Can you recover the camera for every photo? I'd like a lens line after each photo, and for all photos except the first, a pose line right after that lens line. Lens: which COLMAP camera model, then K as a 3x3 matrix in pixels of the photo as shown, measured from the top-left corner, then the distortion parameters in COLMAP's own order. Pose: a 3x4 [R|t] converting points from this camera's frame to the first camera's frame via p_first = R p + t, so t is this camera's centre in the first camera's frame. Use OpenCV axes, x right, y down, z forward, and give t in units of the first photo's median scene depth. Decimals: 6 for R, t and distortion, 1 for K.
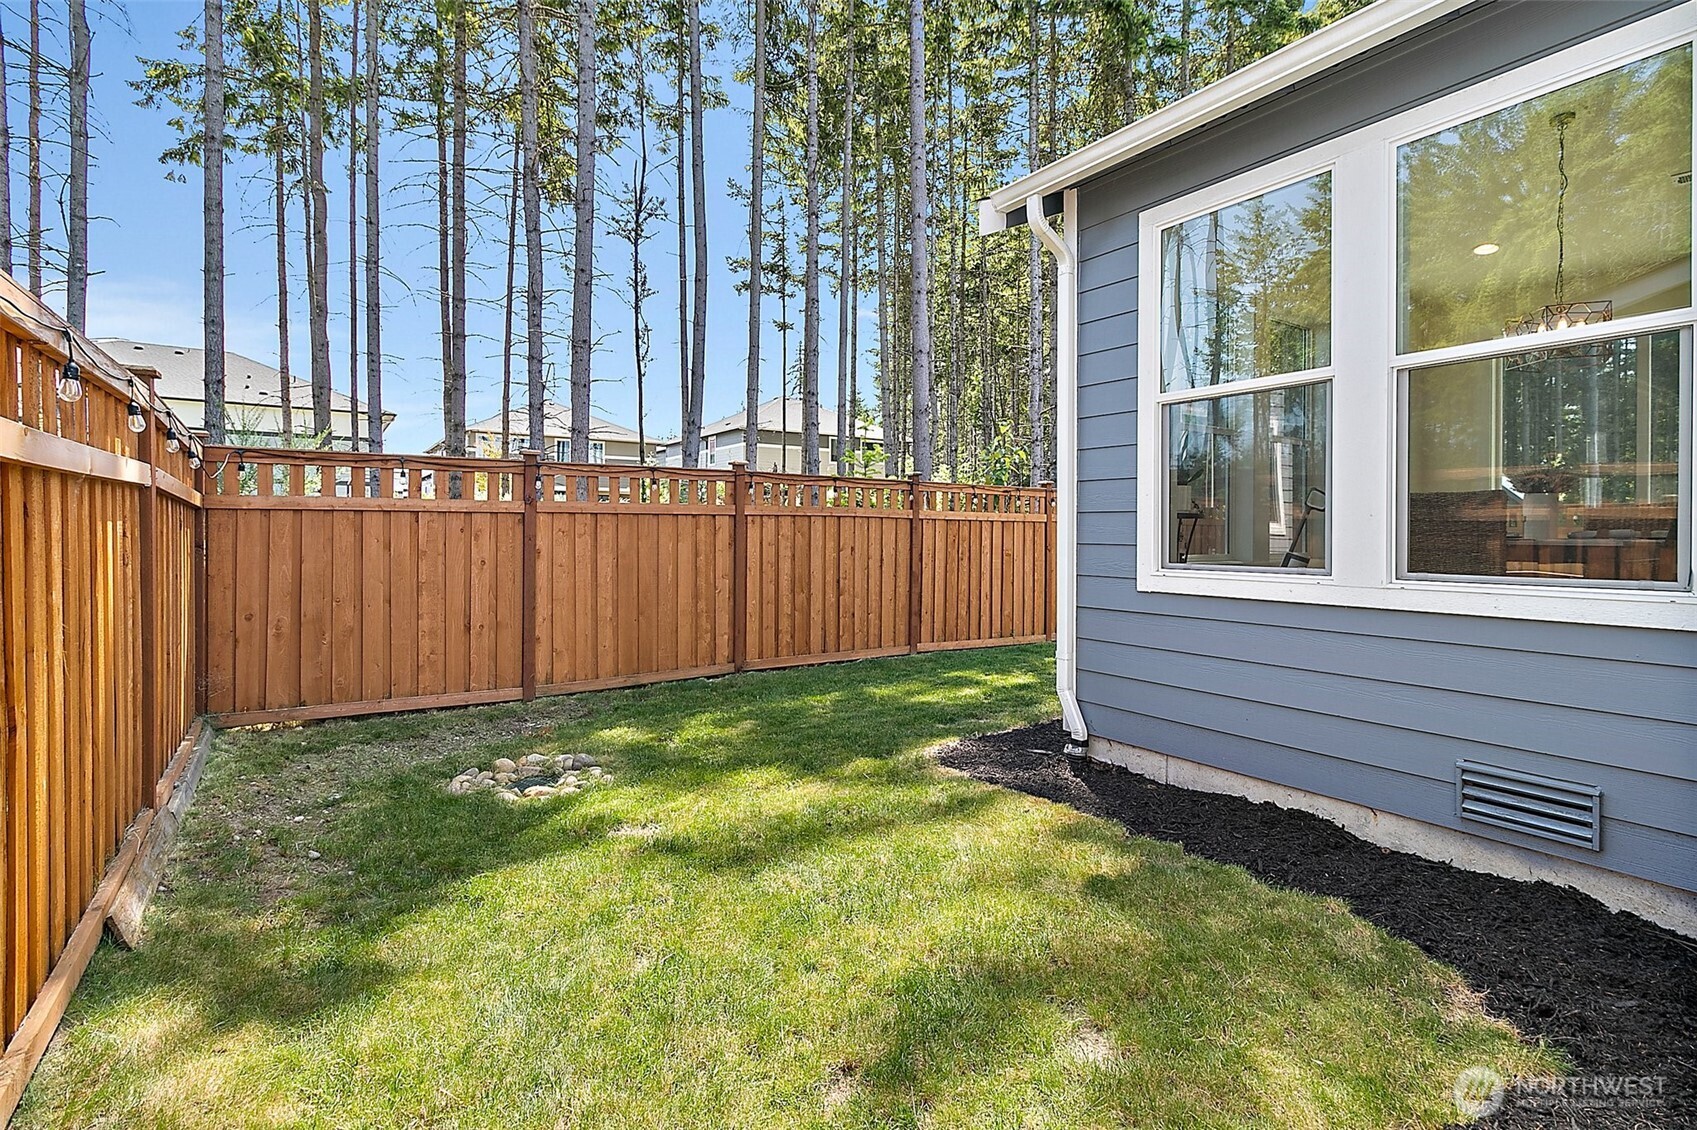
lens RADIAL K [[791.2, 0, 843.2], [0, 791.2, 539.7], [0, 0, 1]] dist [-0.002432, -0.000455]
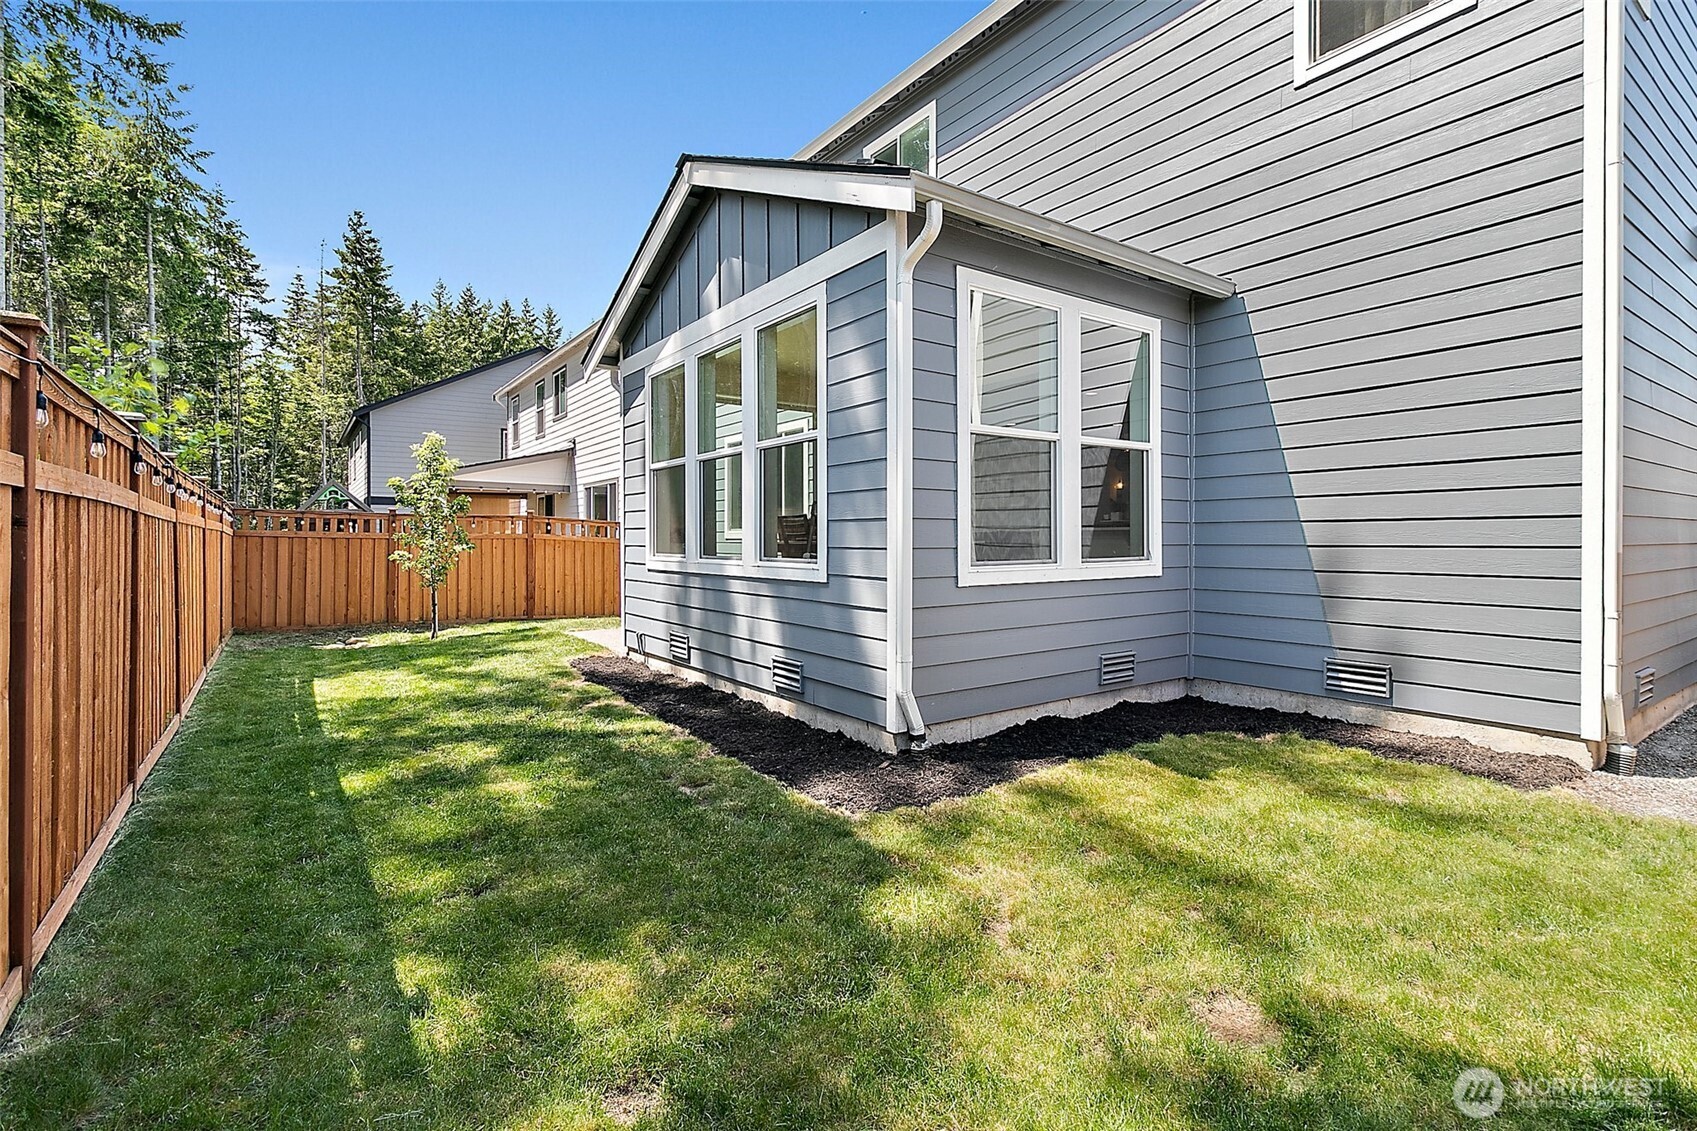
lens RADIAL K [[796.0, 0, 845.9], [0, 796.0, 525.6], [0, 0, 1]] dist [0.000033, -0.001133]
pose [[-0.033819, -0.003464, 0.999422, -0.995036], [0.003191, 0.999989, 0.003574, -0.038985], [-0.999423, 0.003310, -0.033807, 1.491595]]
